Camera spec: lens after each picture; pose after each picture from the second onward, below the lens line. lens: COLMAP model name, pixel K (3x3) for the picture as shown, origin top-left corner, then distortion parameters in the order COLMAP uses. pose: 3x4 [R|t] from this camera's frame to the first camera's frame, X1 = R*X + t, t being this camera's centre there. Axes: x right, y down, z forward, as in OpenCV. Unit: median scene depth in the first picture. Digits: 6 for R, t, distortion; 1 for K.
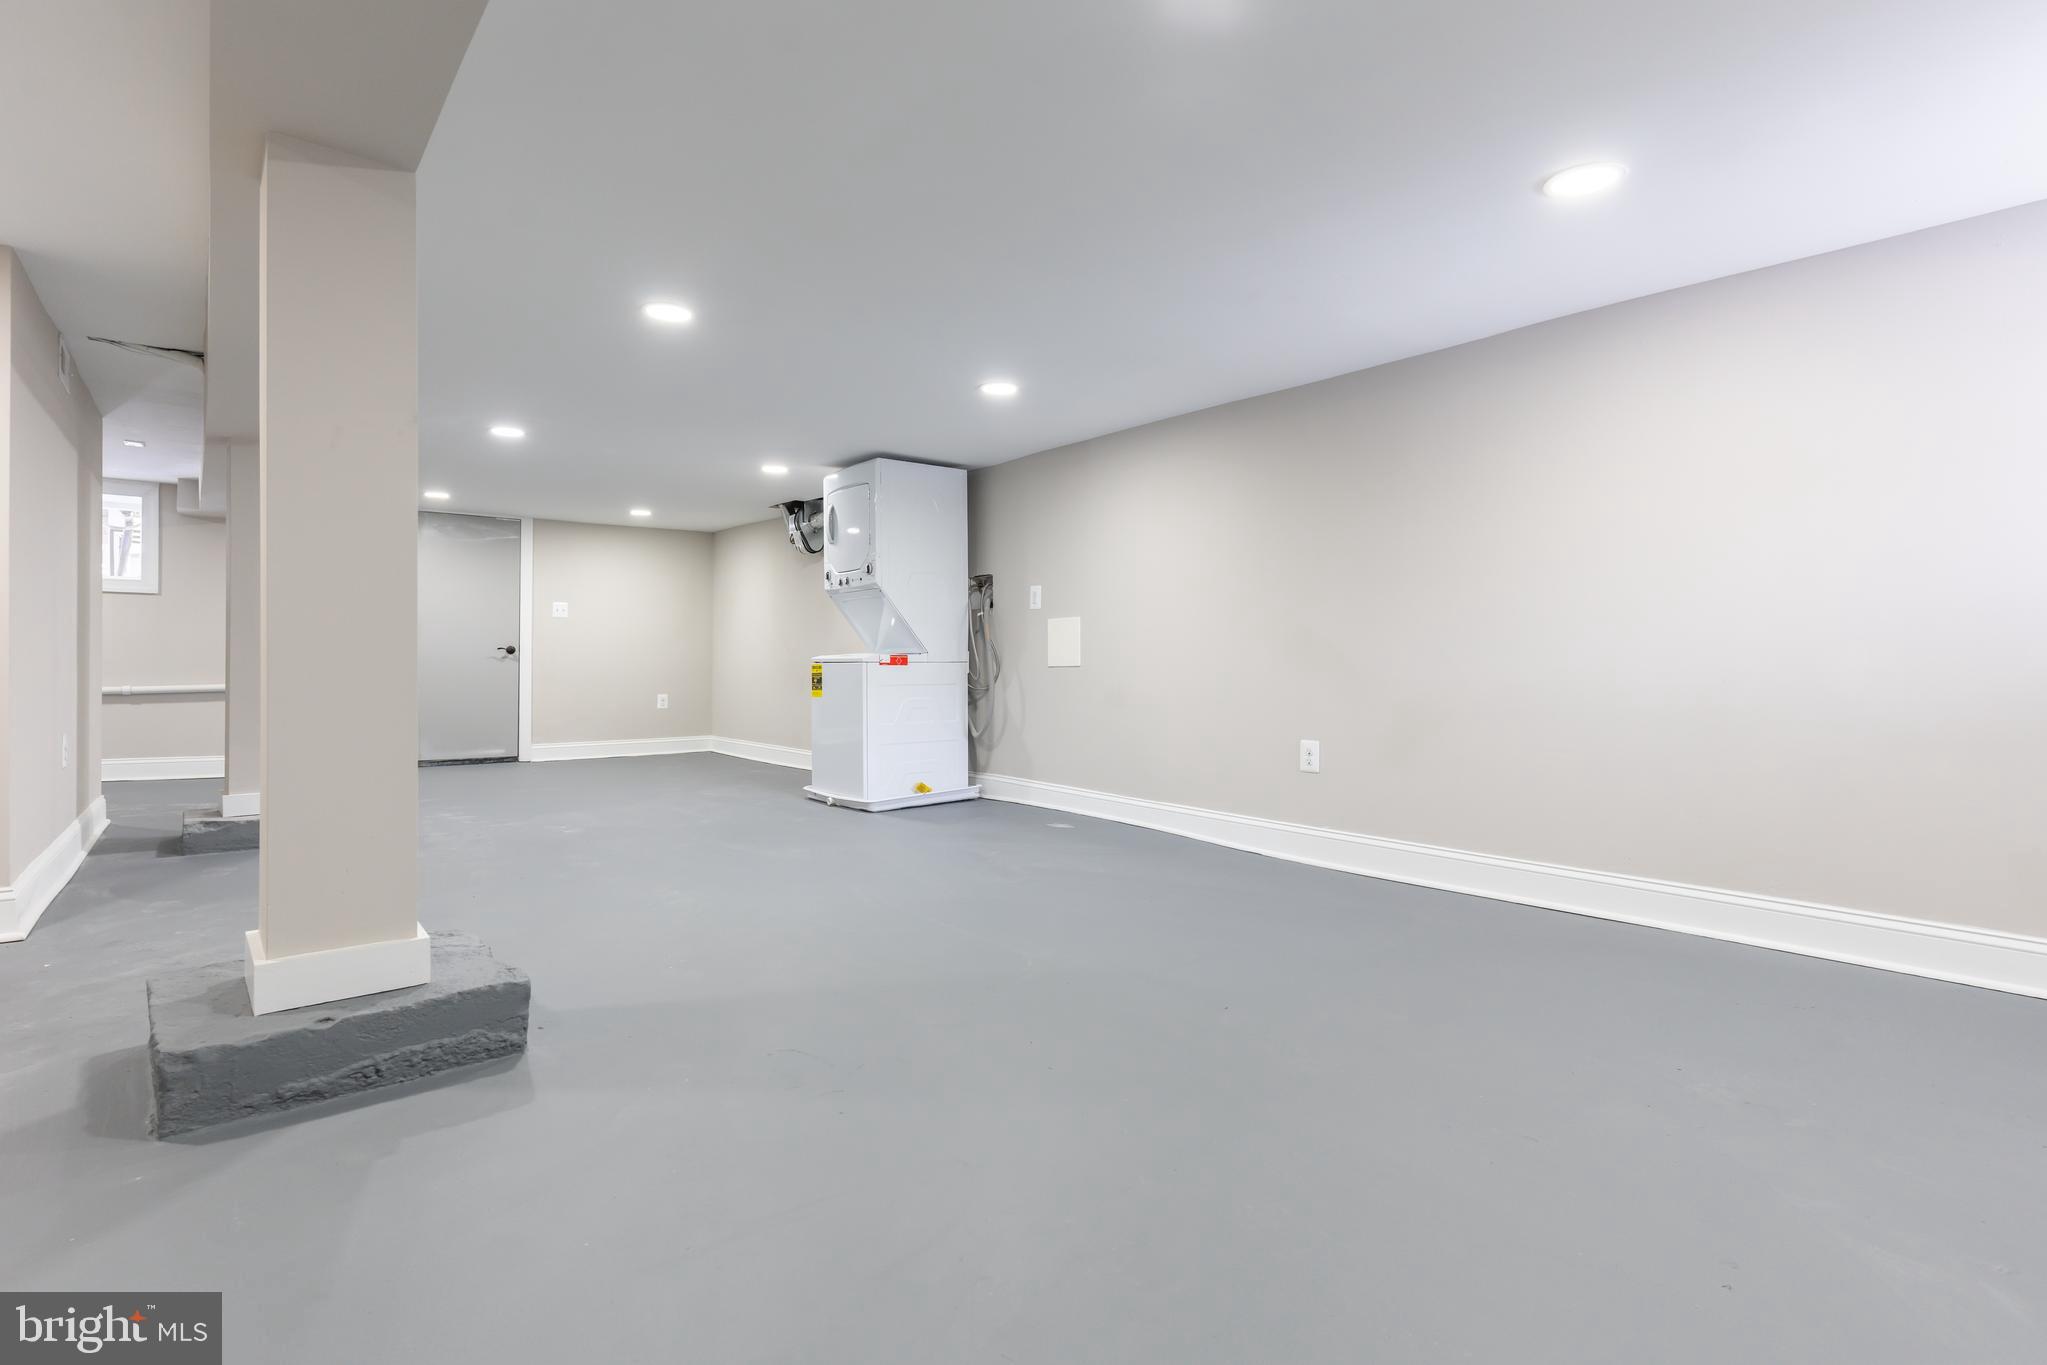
lens RADIAL K [[979.3, 0, 1023.5], [0, 979.3, 646.6], [0, 0, 1]] dist [-0.000985, 0.000442]
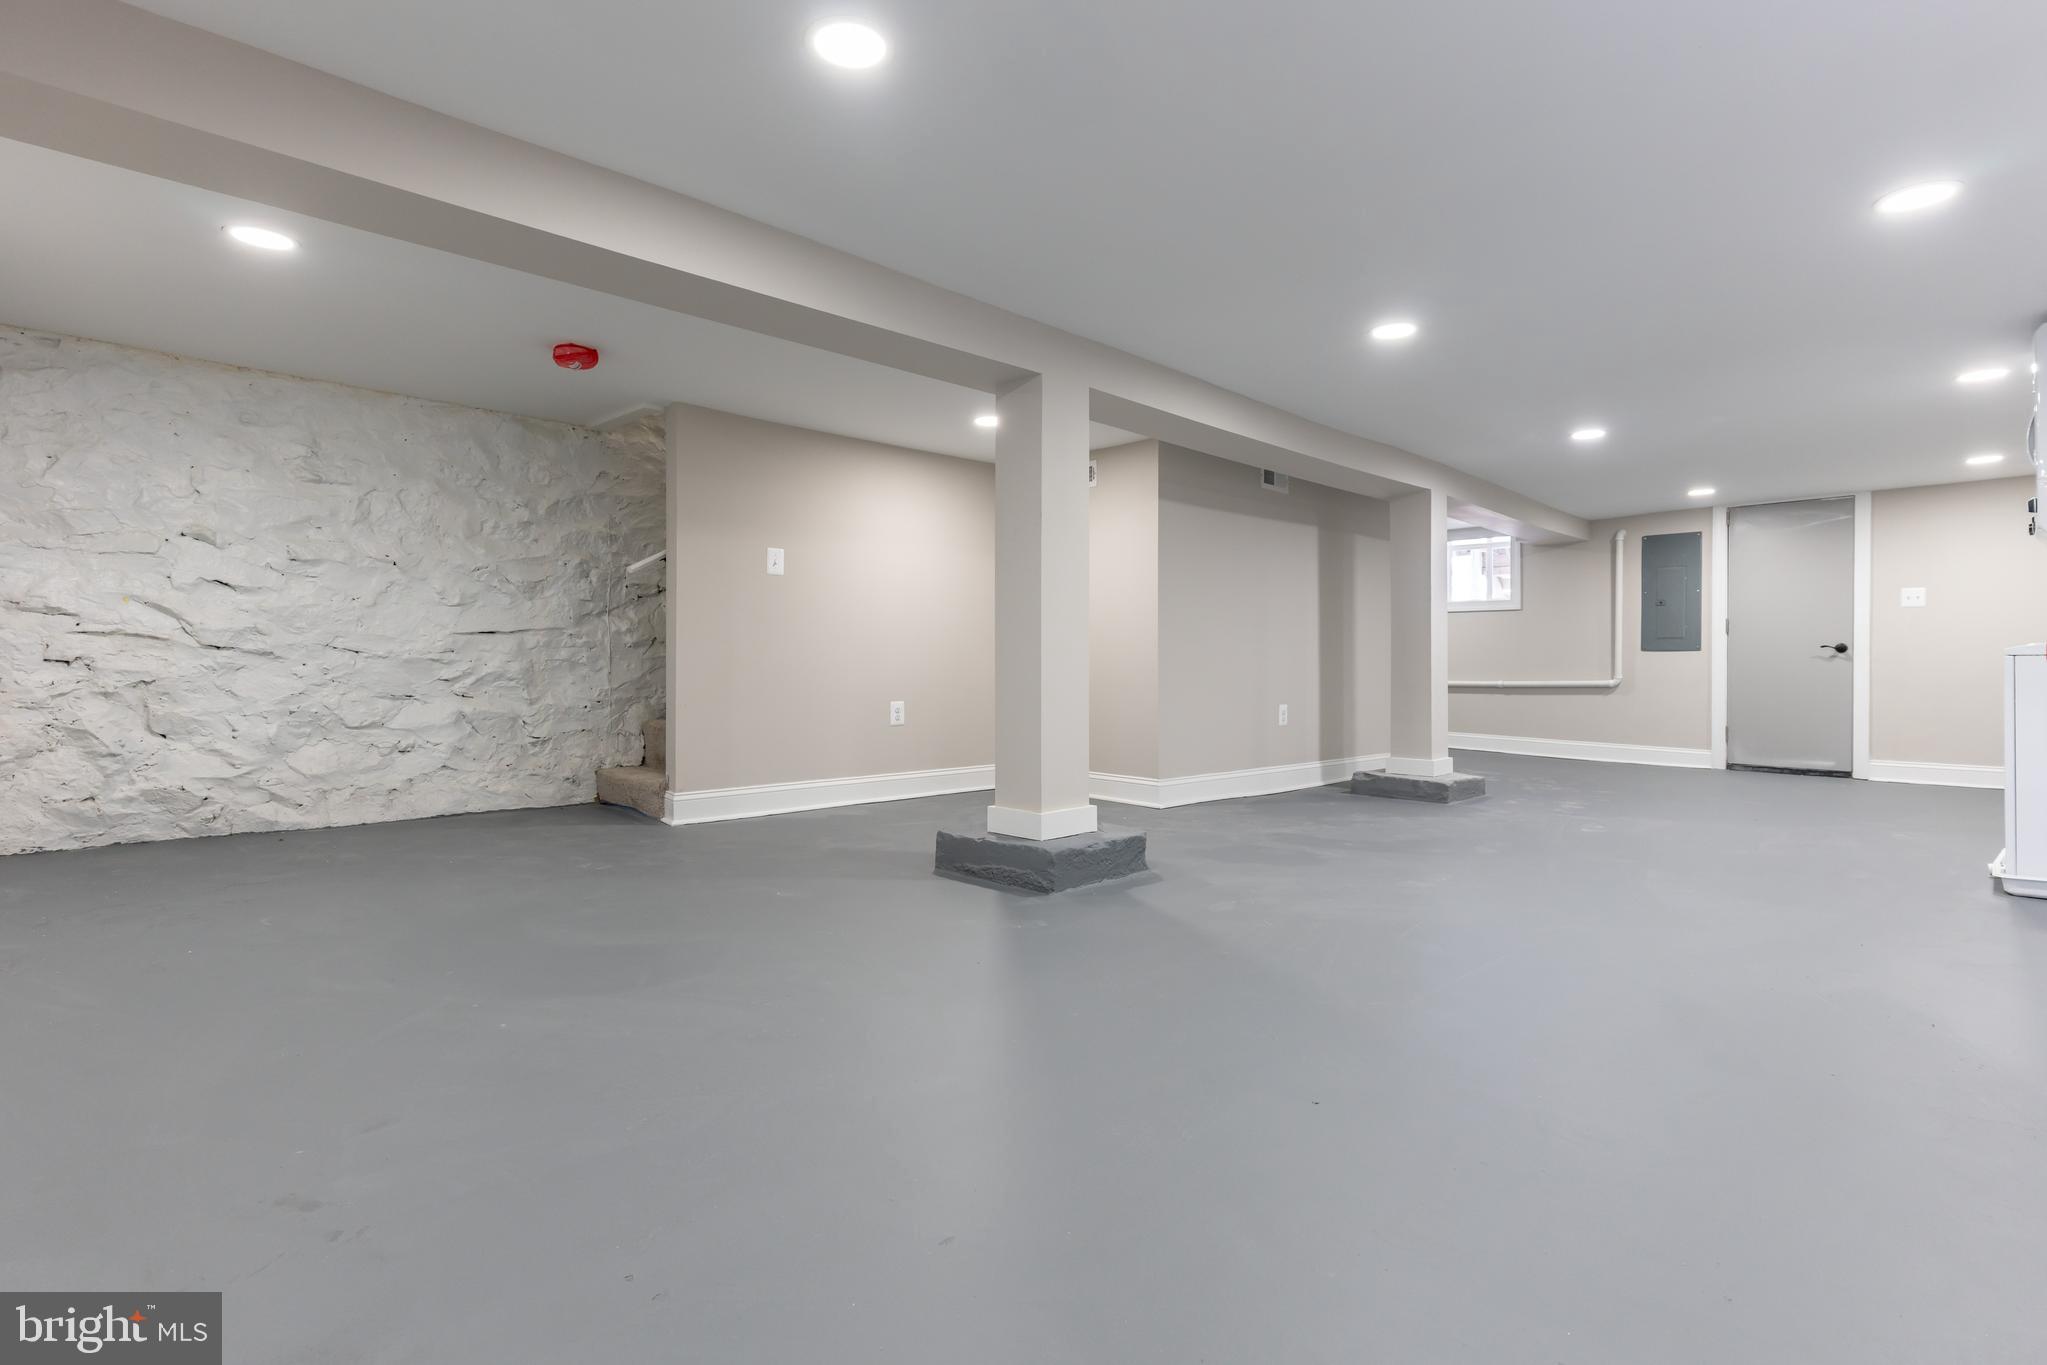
lens RADIAL K [[979.3, 0, 1023.5], [0, 979.3, 646.6], [0, 0, 1]] dist [-0.000985, 0.000442]
pose [[0.096893, -0.022896, -0.995031, 0.270487], [0.012977, 0.999679, -0.021739, 0.011587], [0.995210, -0.010807, 0.097159, 0.196533]]
